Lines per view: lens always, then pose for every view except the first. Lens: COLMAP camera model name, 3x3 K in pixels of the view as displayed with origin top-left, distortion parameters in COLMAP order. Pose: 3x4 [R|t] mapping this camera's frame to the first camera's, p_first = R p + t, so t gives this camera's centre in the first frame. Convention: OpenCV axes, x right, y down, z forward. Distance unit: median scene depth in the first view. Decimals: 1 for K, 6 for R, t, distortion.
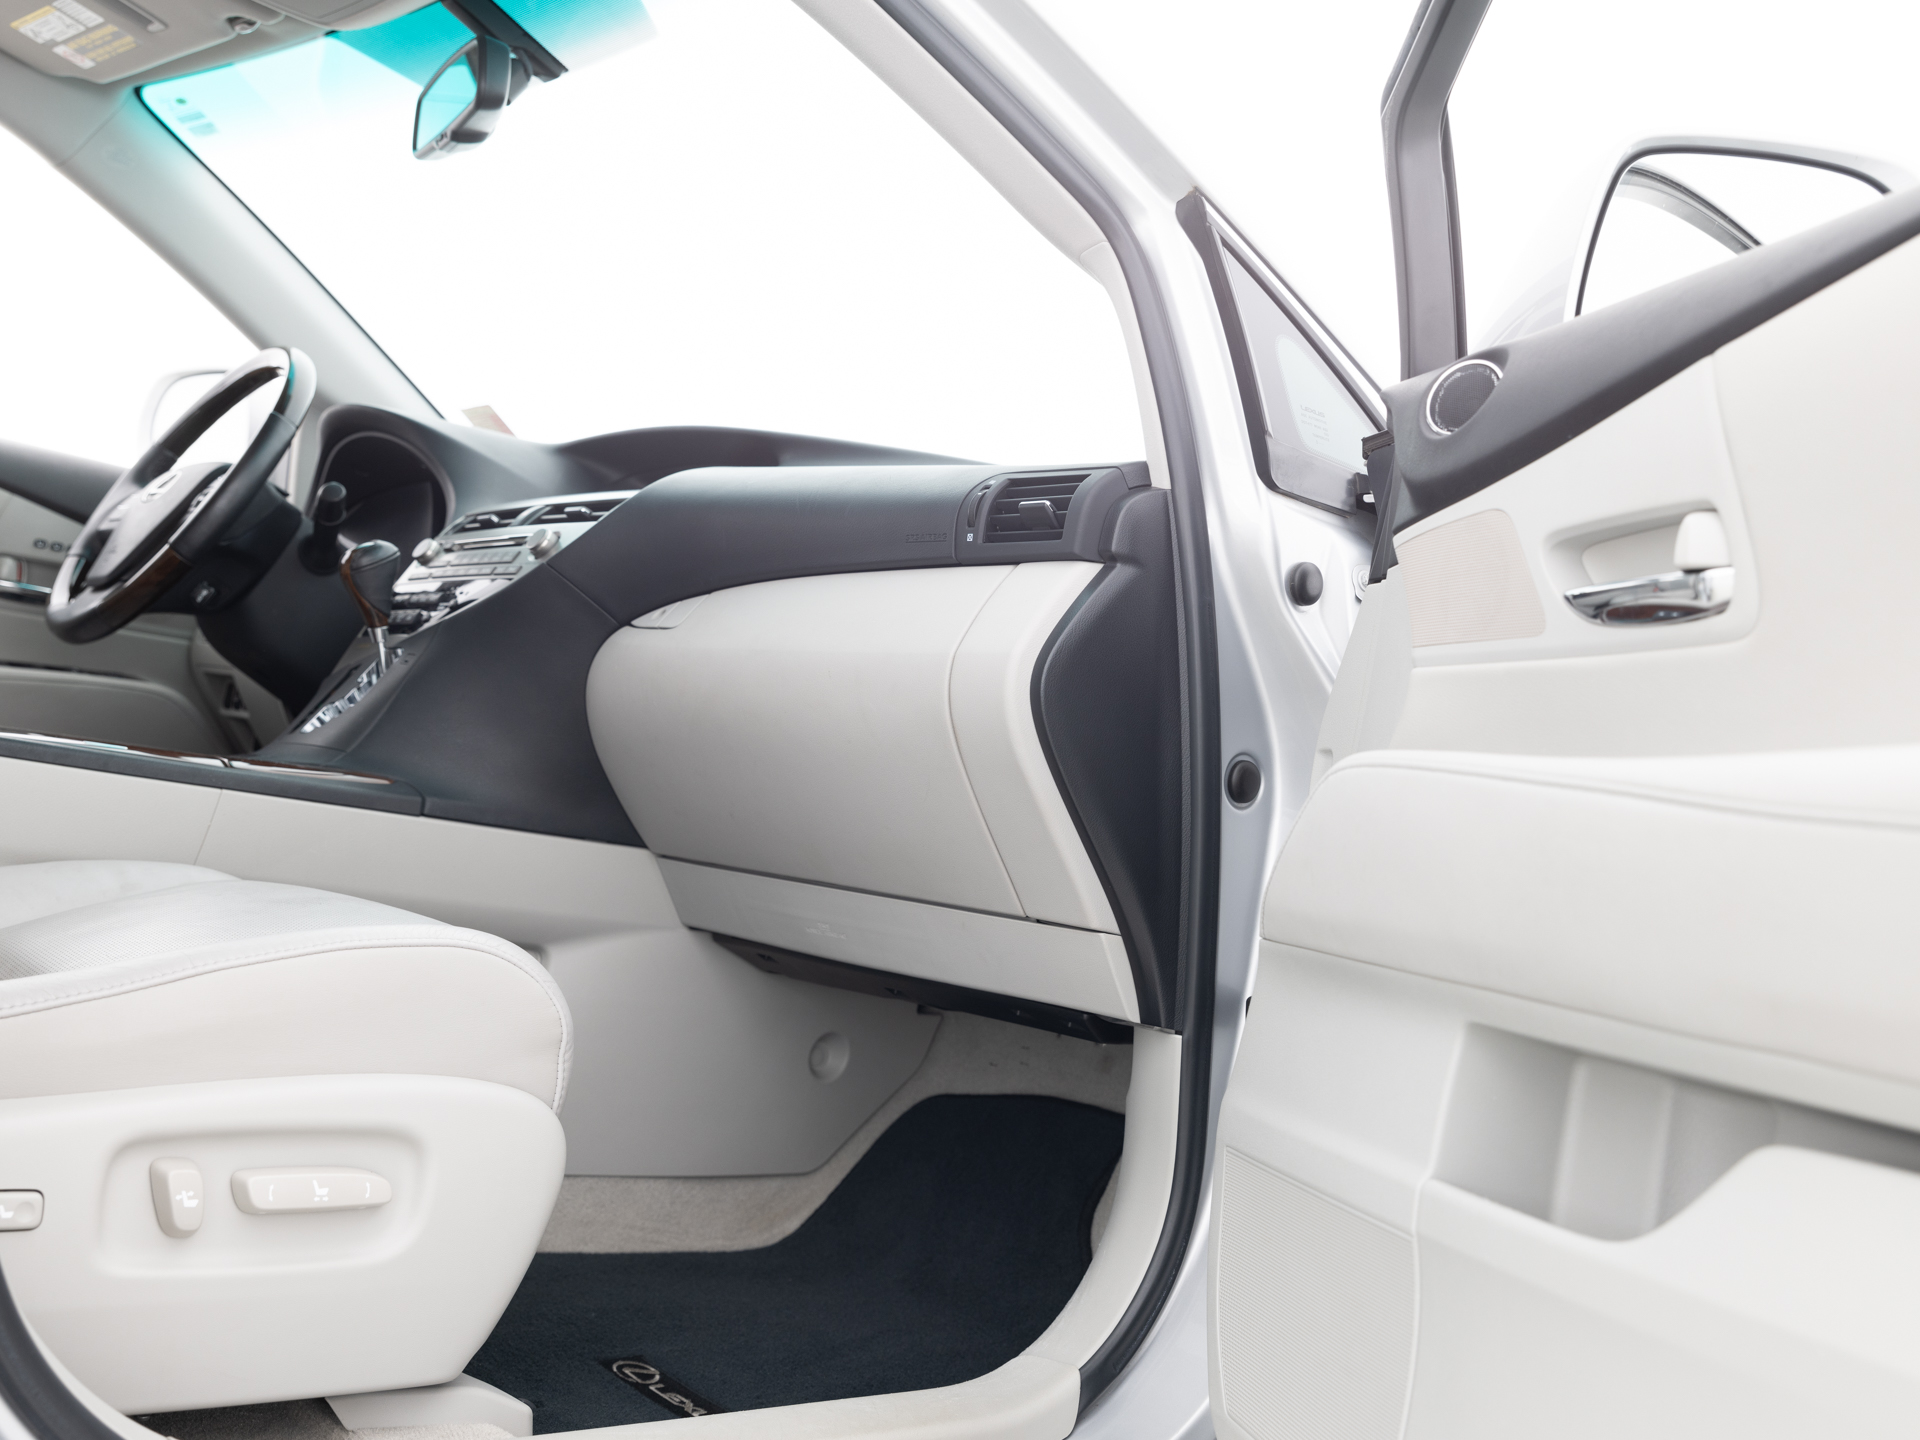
lens RADIAL K [[2091.3, 0, 960.0], [0, 2091.3, 720.0], [0, 0, 1]] dist [-0.016397, -0.040988]
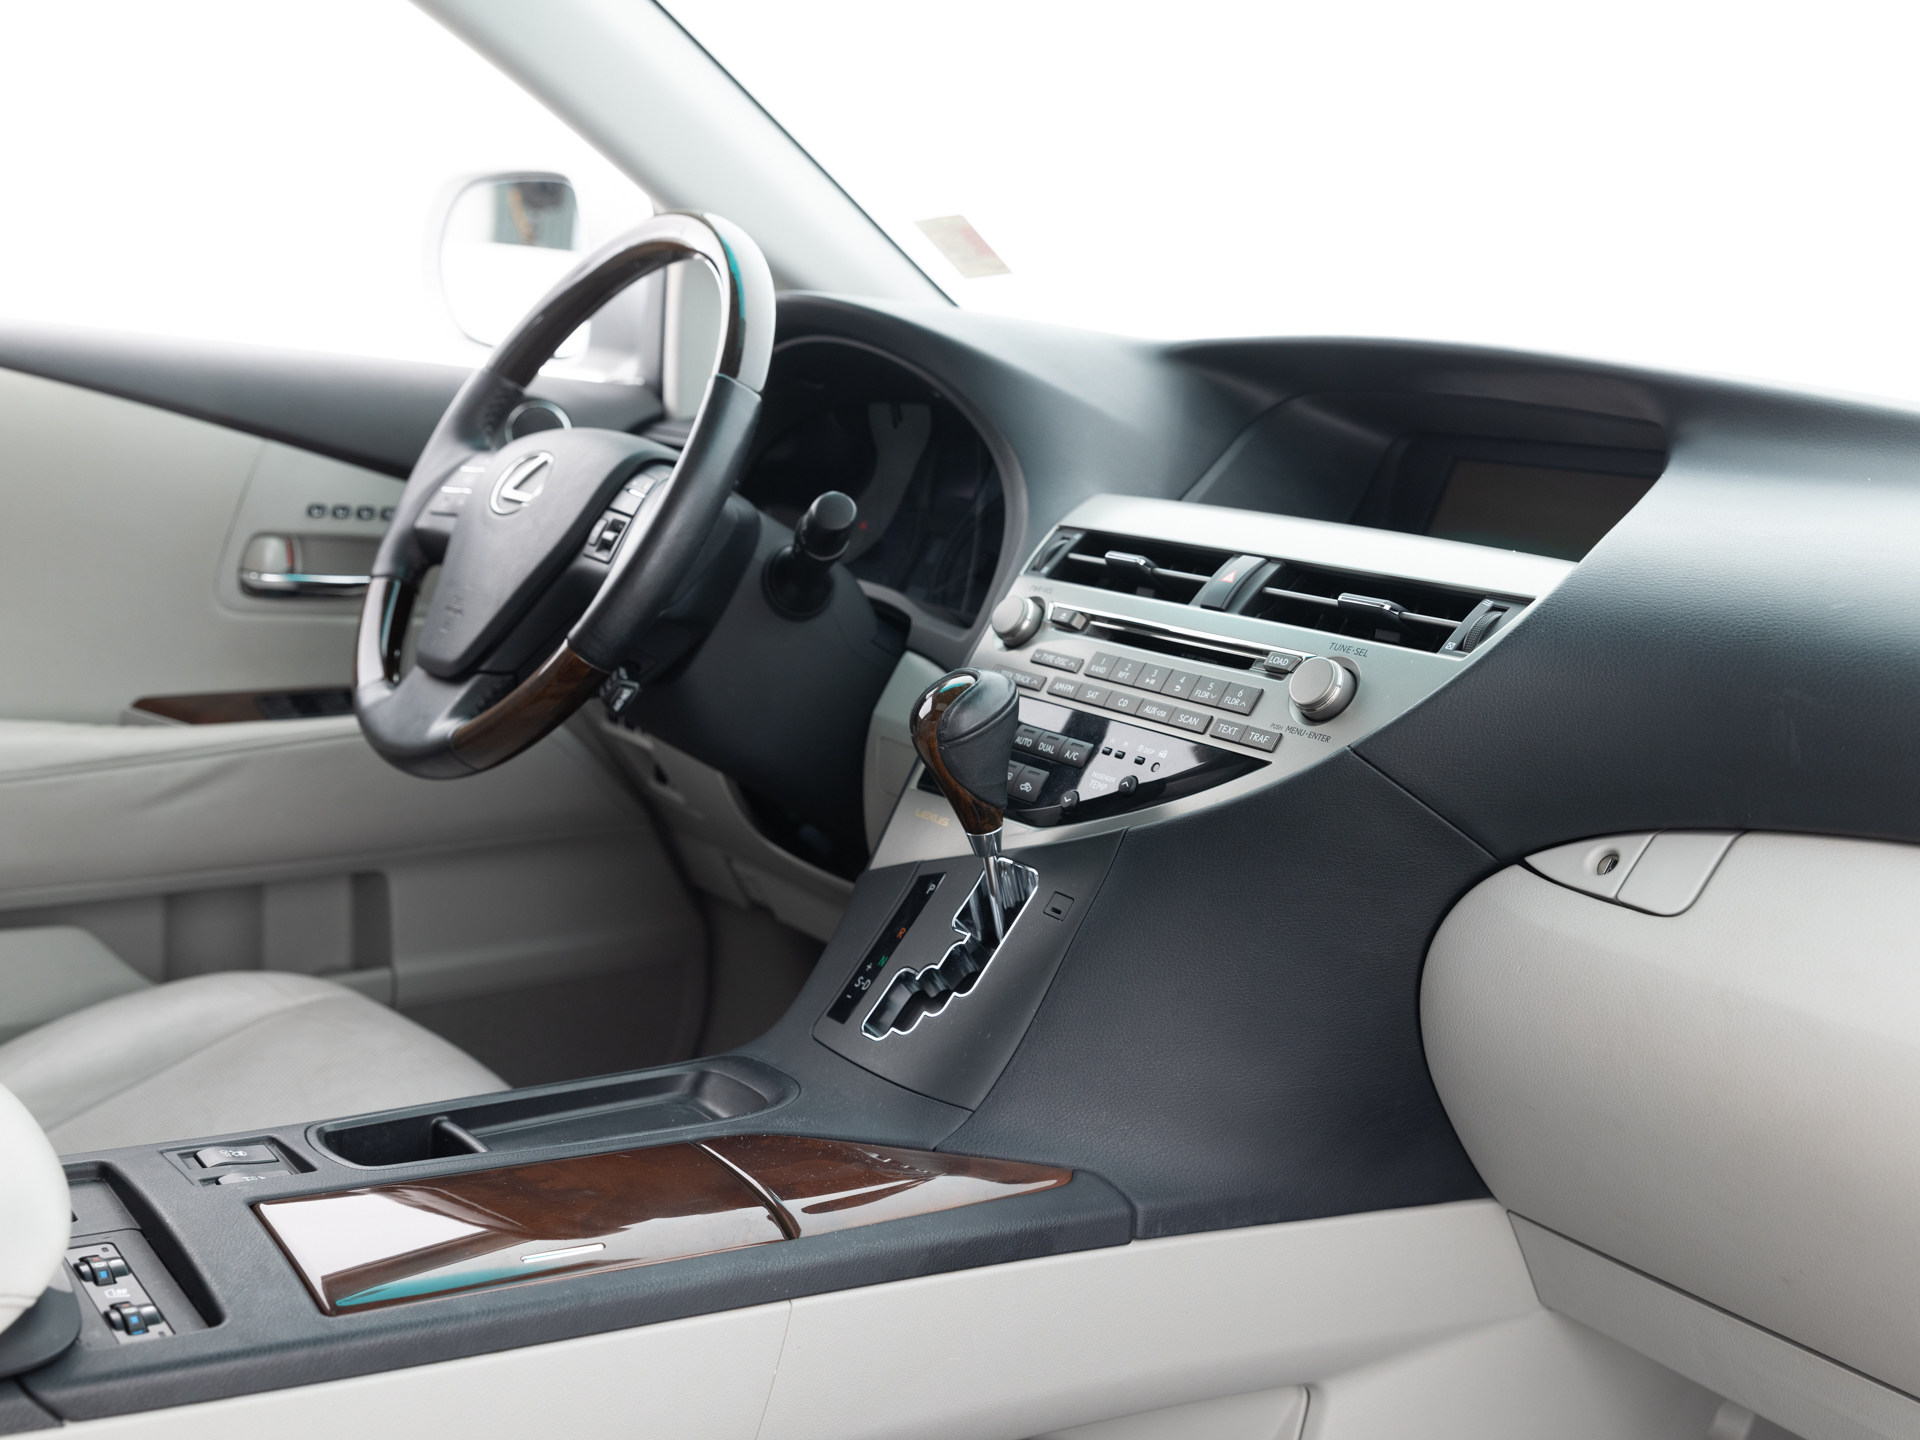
lens RADIAL K [[2091.3, 0, 960.0], [0, 2091.3, 720.0], [0, 0, 1]] dist [-0.016397, -0.040988]
pose [[0.993568, -0.033820, -0.108072, -0.200318], [0.055150, 0.978045, 0.200965, -0.158265], [0.098903, -0.205632, 0.973619, 0.429025]]
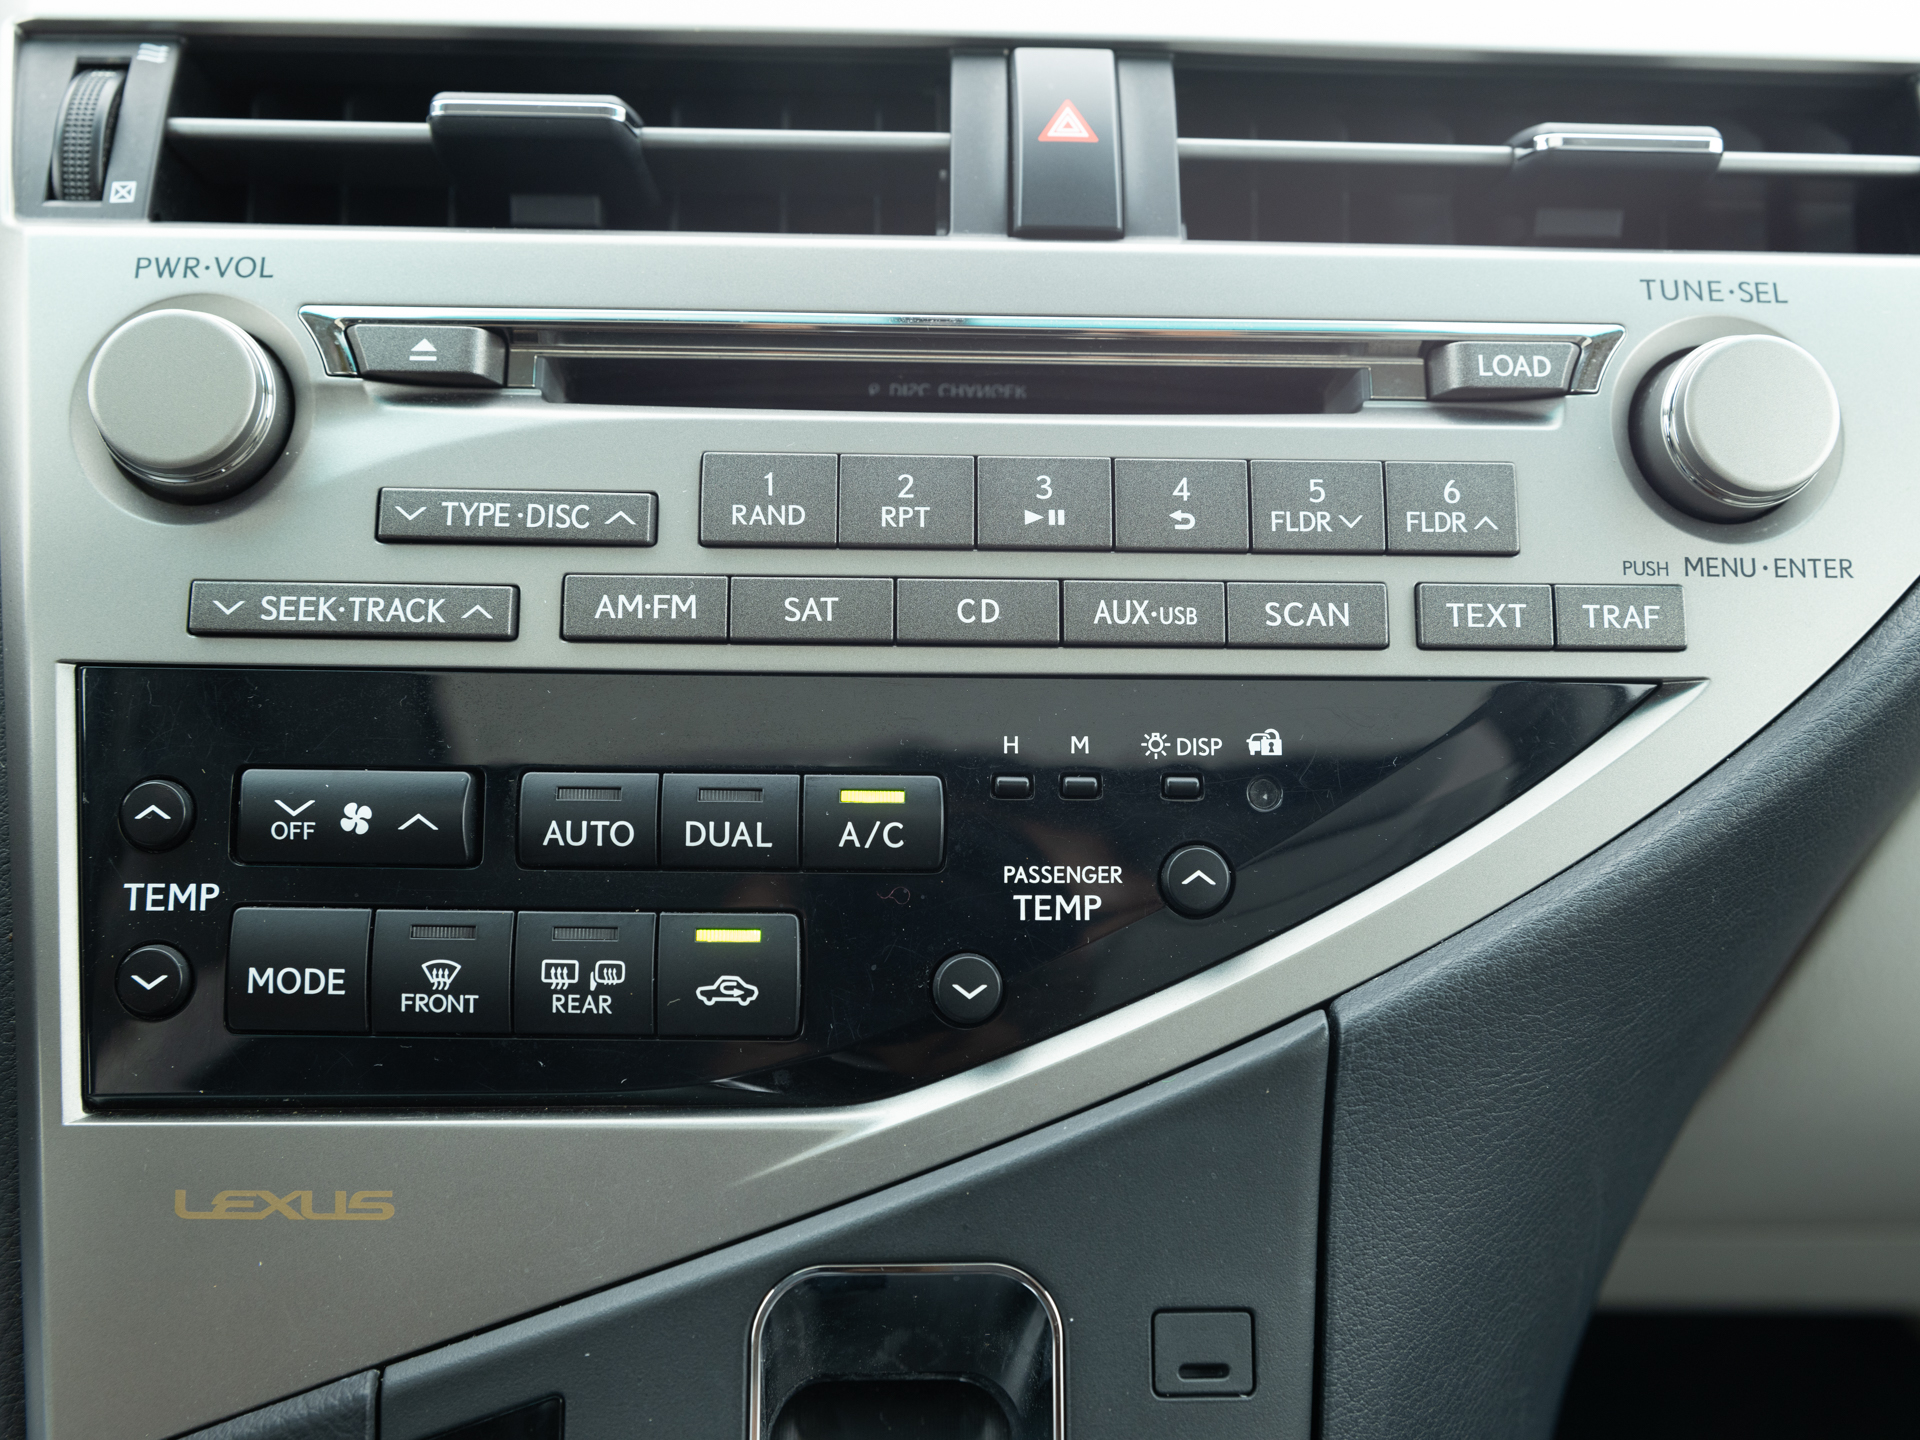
lens RADIAL K [[2091.3, 0, 960.0], [0, 2091.3, 720.0], [0, 0, 1]] dist [-0.016397, -0.040988]
pose [[0.624075, -0.390346, 0.676876, -0.316726], [0.008383, 0.869569, 0.493741, -0.127227], [-0.781320, -0.302457, 0.545948, 0.826445]]
